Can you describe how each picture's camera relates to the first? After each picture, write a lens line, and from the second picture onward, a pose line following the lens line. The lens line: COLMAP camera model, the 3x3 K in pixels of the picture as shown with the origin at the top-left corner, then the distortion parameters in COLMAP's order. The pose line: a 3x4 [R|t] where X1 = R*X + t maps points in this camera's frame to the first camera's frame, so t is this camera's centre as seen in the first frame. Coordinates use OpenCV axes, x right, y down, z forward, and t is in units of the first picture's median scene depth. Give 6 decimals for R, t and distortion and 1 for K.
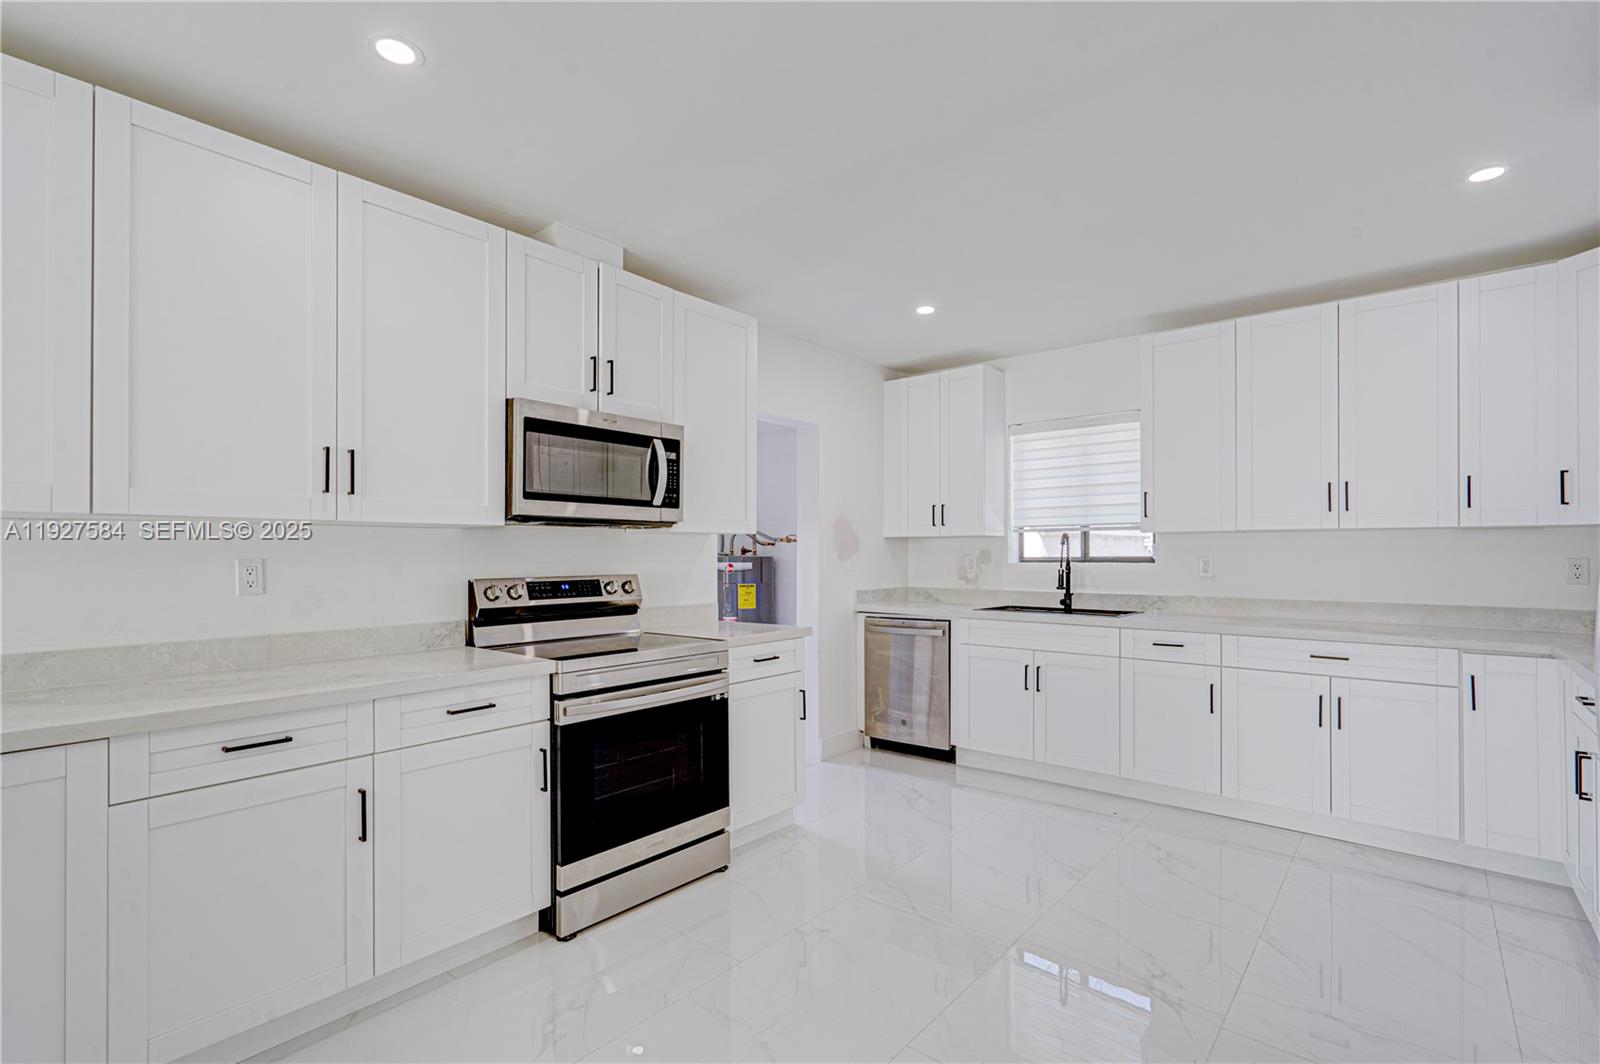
lens RADIAL K [[751.2, 0, 809.2], [0, 751.2, 546.1], [0, 0, 1]] dist [-0.000986, 0.002485]
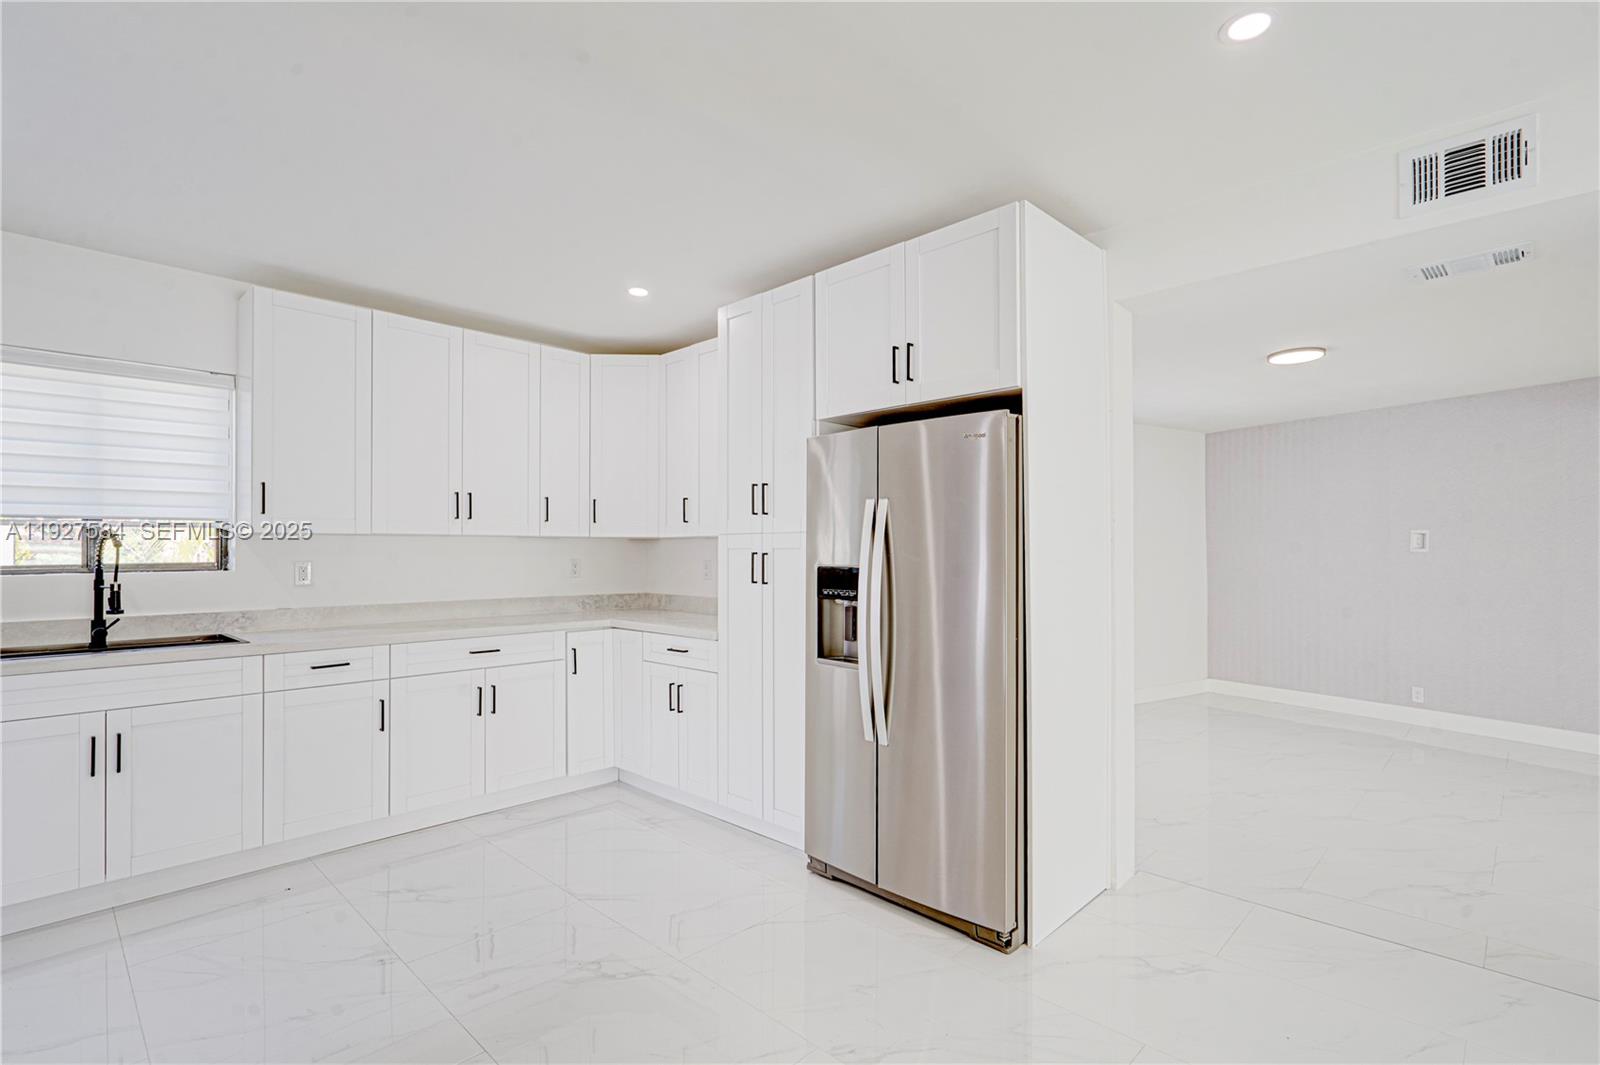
lens RADIAL K [[751.2, 0, 805.2], [0, 751.2, 548.3], [0, 0, 1]] dist [-0.000986, 0.002485]
pose [[0.067374, 0.006944, 0.997704, -0.378463], [-0.004120, 0.999969, -0.006682, 0.002061], [-0.997719, -0.003660, 0.067400, 0.448793]]
